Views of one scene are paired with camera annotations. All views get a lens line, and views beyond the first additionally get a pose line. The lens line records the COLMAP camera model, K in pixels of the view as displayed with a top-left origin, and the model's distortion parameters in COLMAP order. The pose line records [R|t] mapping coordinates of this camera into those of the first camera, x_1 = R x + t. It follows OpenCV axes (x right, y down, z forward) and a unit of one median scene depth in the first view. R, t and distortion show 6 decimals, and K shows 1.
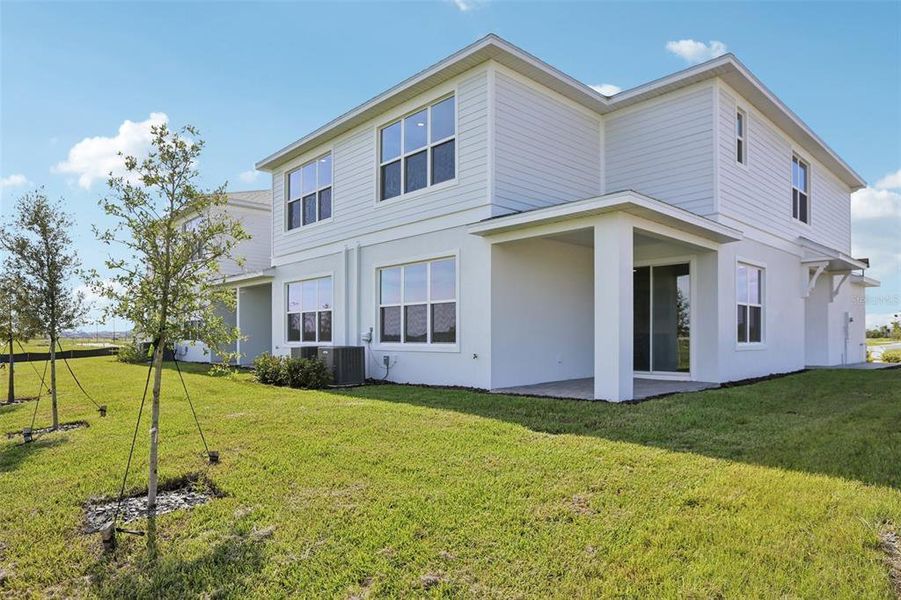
lens RADIAL K [[543.4, 0, 449.0], [0, 543.4, 336.1], [0, 0, 1]] dist [-0.004957, -0.001025]
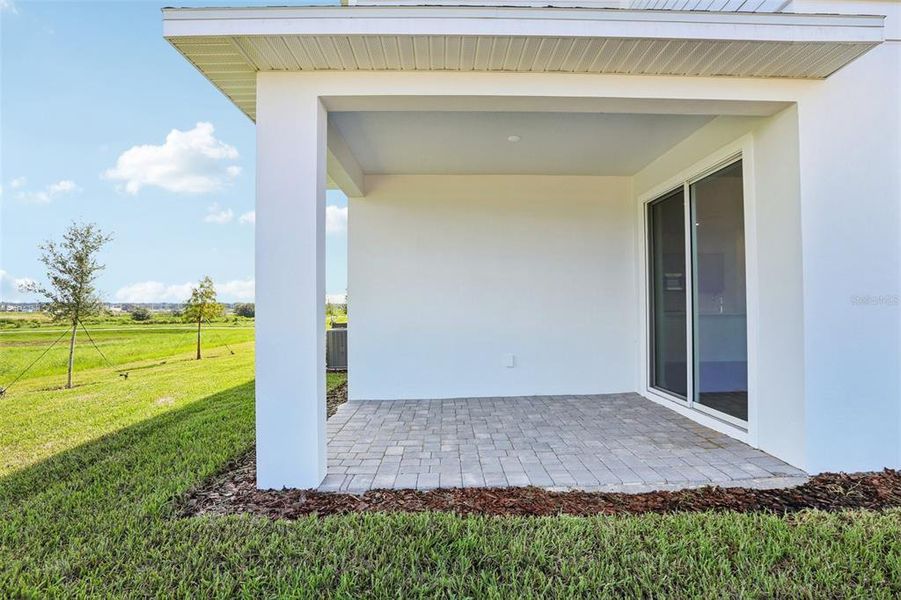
lens RADIAL K [[441.6, 0, 450.5], [0, 441.6, 300.0], [0, 0, 1]] dist [-0.020111, -0.000153]
pose [[0.732825, -0.011734, -0.680316, 0.467550], [0.011356, 0.999923, -0.005013, -0.024951], [0.680323, -0.004052, 0.732901, 0.557819]]
